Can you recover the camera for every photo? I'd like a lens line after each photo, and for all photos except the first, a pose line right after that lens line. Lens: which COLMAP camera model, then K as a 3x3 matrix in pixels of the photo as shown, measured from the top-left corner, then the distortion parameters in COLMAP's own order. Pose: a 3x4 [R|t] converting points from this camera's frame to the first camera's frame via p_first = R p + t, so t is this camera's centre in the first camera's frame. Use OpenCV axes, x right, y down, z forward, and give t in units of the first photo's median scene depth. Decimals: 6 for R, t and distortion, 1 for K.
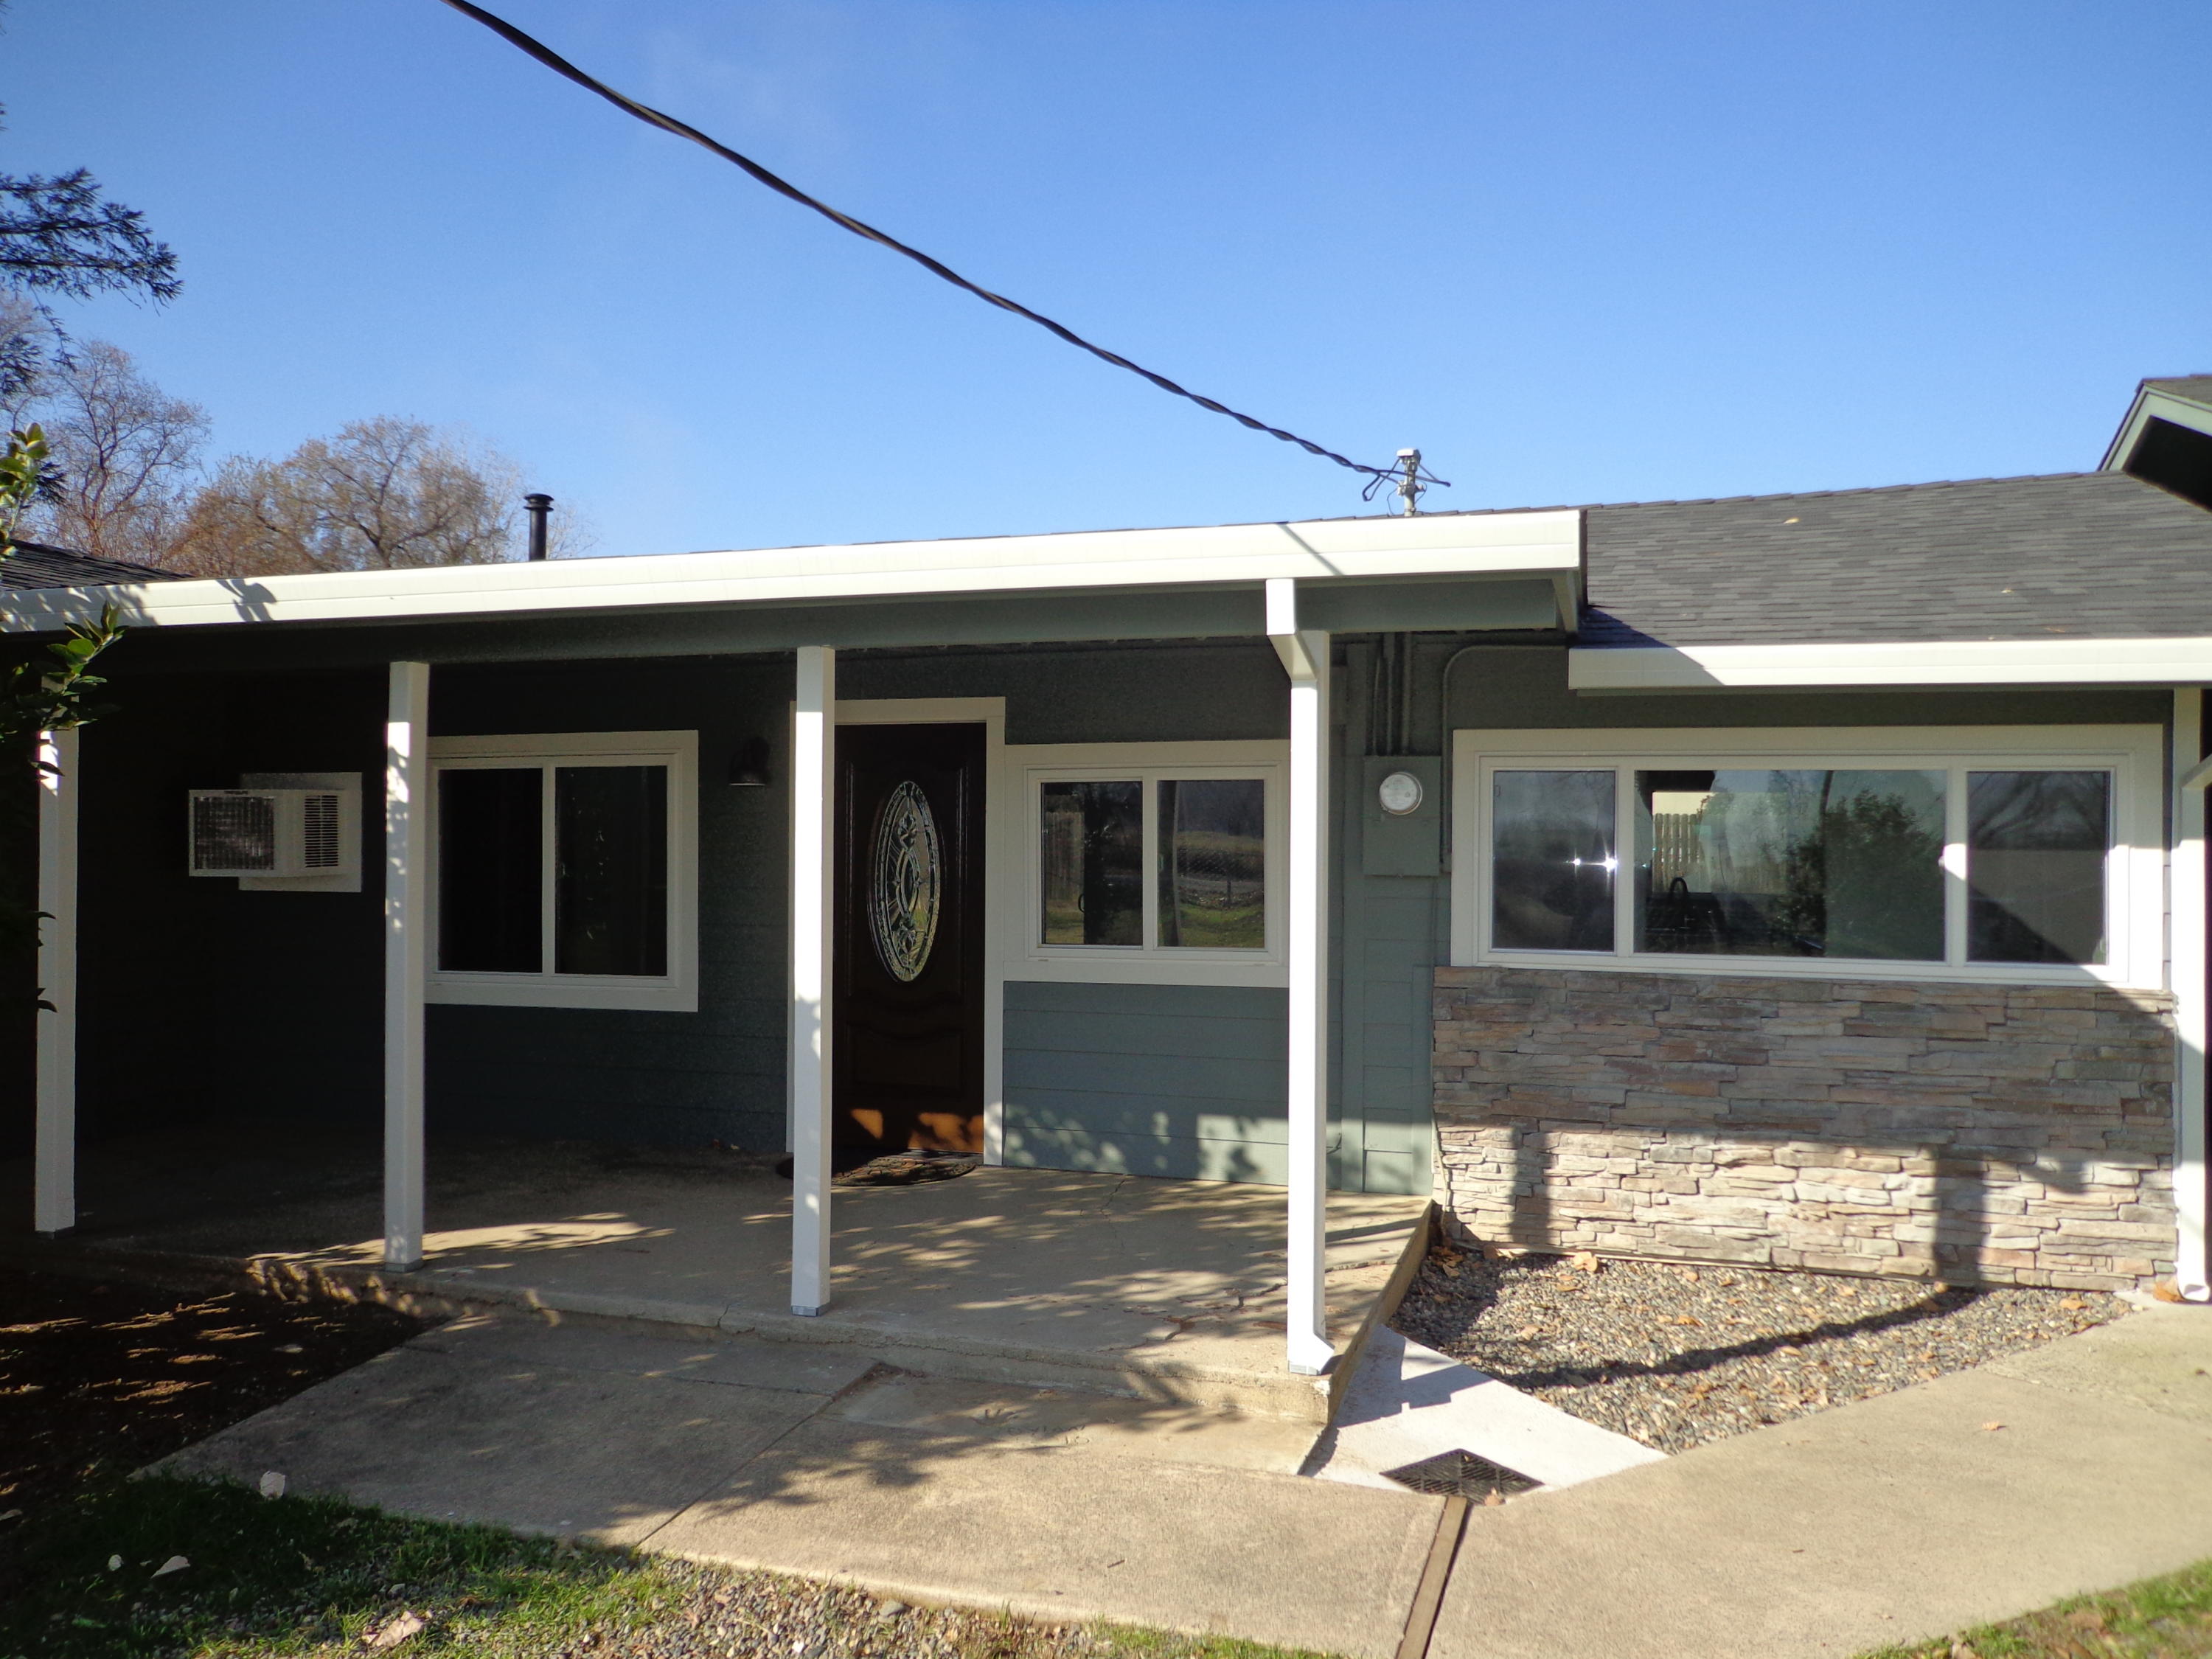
lens RADIAL K [[1629.5, 0, 1093.4], [0, 1629.5, 837.3], [0, 0, 1]] dist [-0.006194, 0.008616]
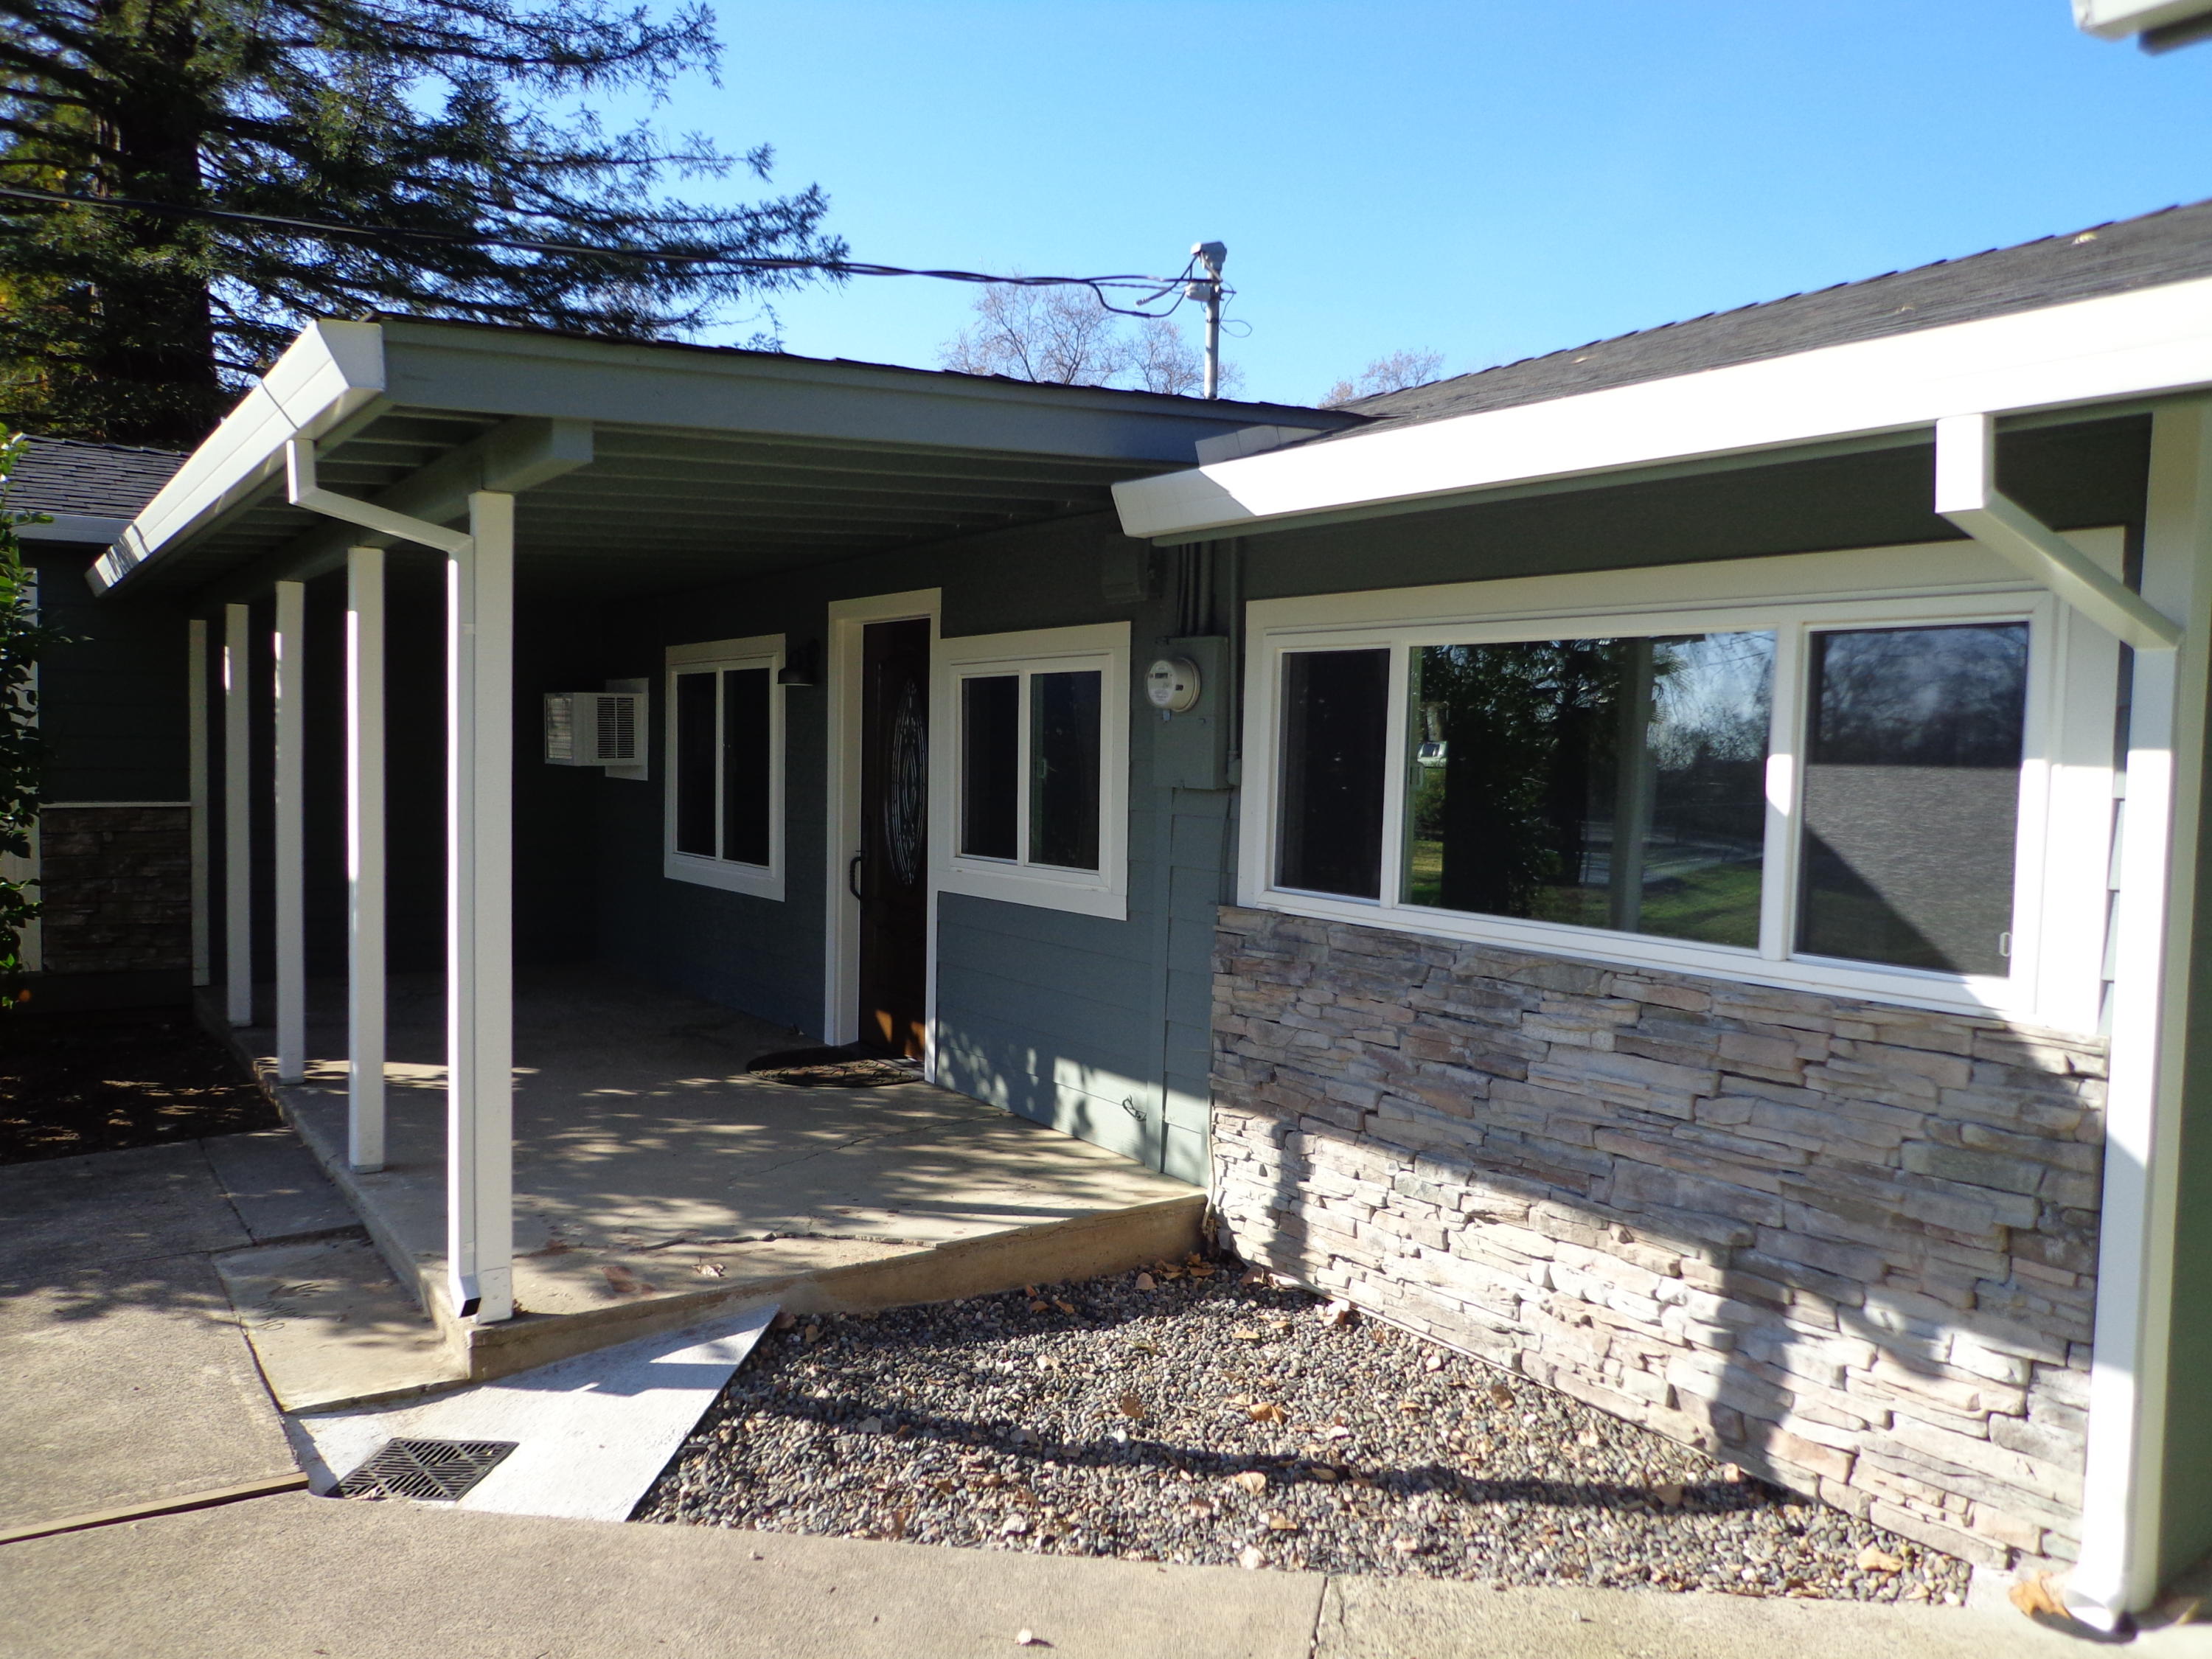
lens RADIAL K [[1629.5, 0, 1101.3], [0, 1629.5, 828.5], [0, 0, 1]] dist [-0.006194, 0.008616]
pose [[0.790443, 0.043011, -0.611024, 0.696014], [-0.015506, 0.998617, 0.050235, 0.004338], [0.612340, -0.030233, 0.790016, 0.372338]]
